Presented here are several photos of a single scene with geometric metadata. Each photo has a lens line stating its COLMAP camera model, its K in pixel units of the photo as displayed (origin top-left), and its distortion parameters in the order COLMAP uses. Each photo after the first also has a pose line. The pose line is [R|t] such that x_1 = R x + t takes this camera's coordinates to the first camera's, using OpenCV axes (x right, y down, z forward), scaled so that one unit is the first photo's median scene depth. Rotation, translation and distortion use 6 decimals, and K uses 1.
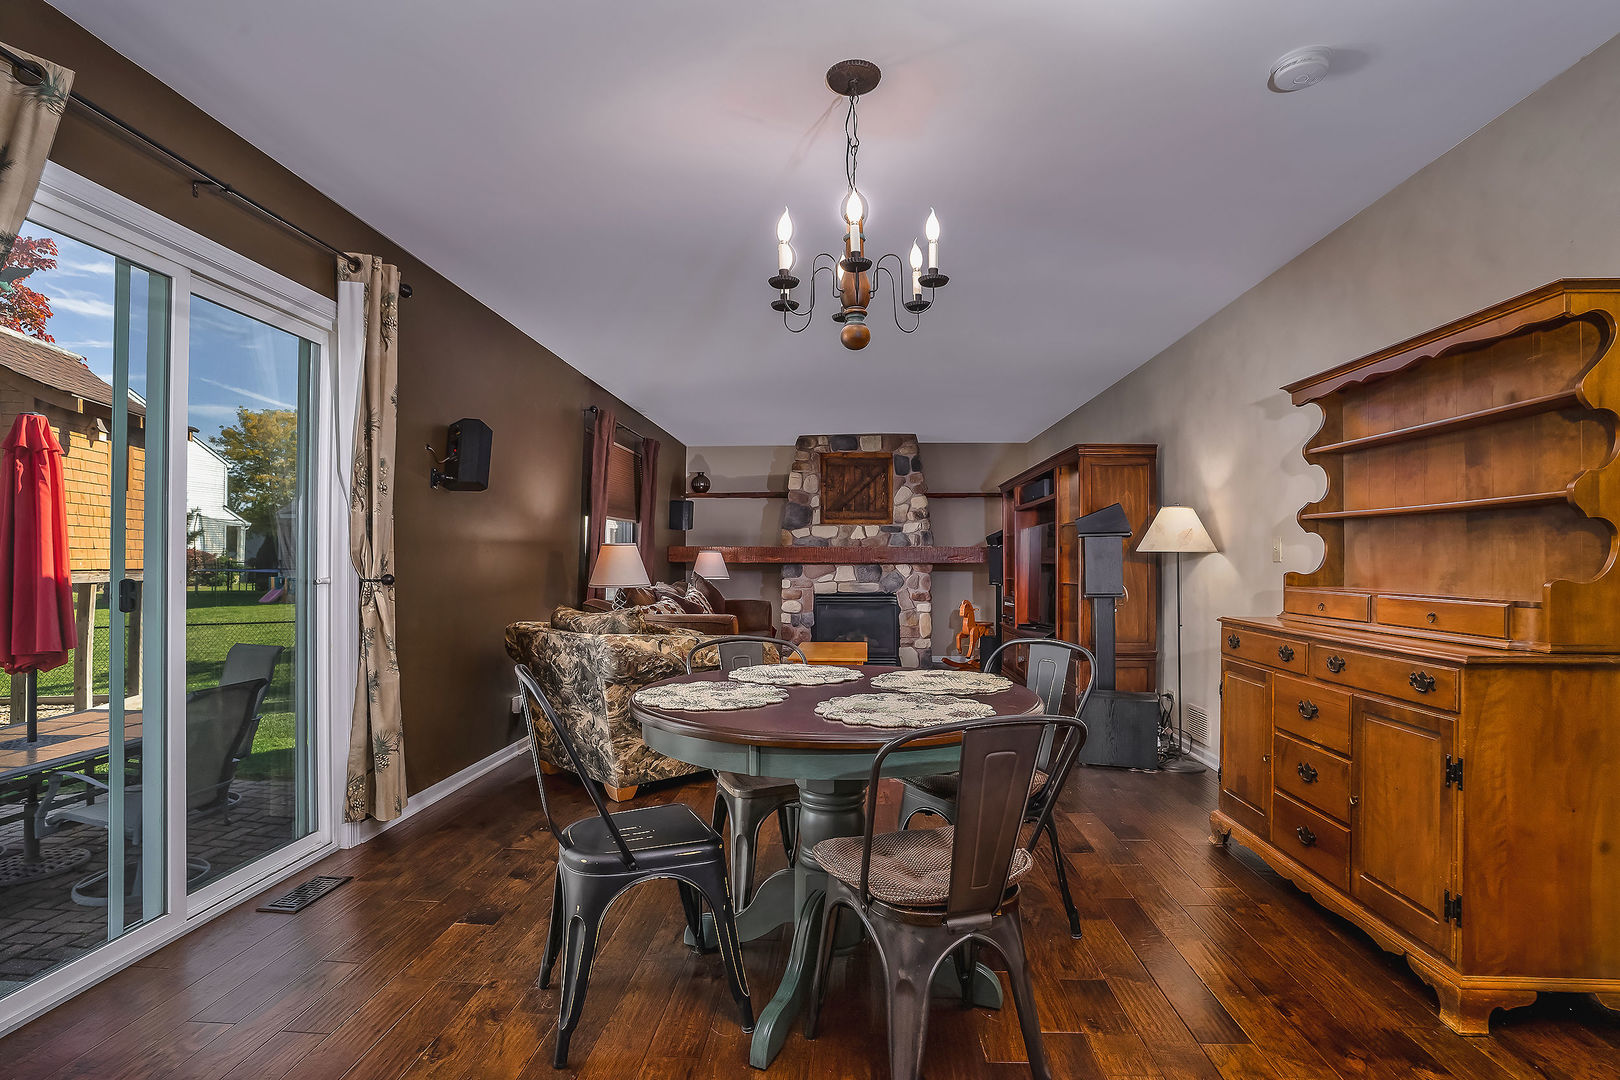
lens RADIAL K [[858.1, 0, 803.8], [0, 858.1, 550.0], [0, 0, 1]] dist [-0.052734, 0.001073]
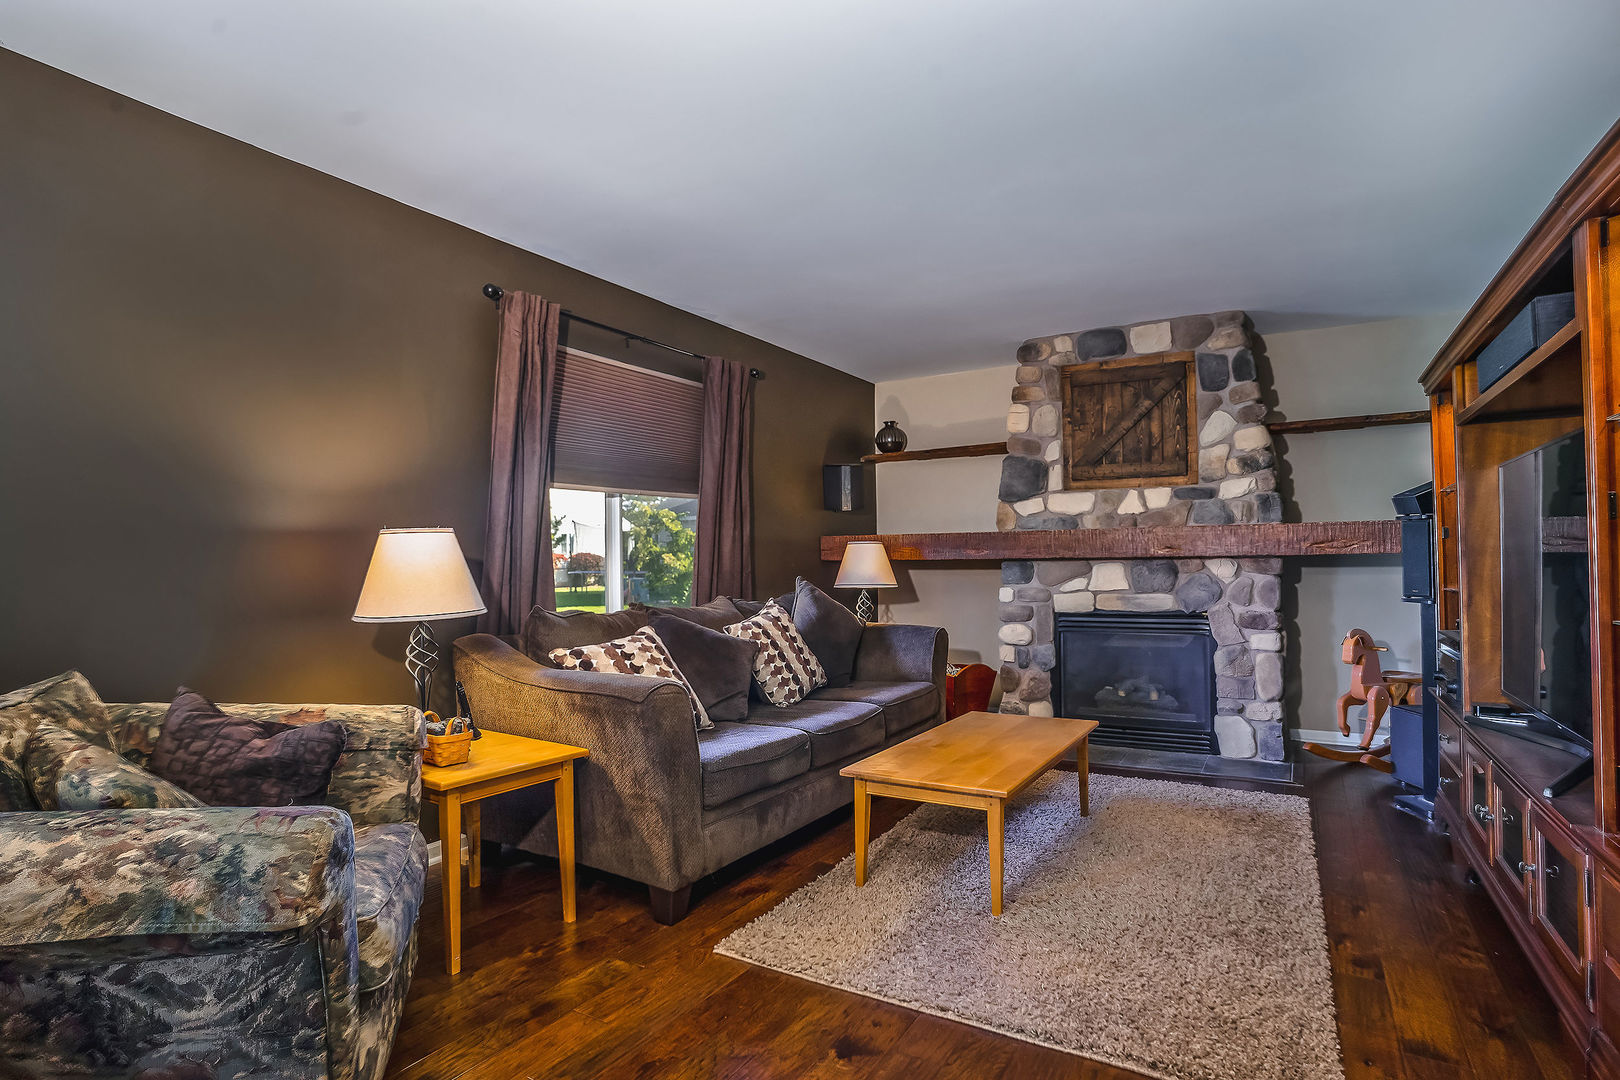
lens RADIAL K [[858.1, 0, 803.8], [0, 858.1, 550.0], [0, 0, 1]] dist [-0.052734, 0.001073]
pose [[0.894427, -0.019087, -0.446807, 0.118906], [0.021230, 0.999775, -0.000210, 0.005954], [0.446710, -0.009298, 0.894630, 0.417201]]
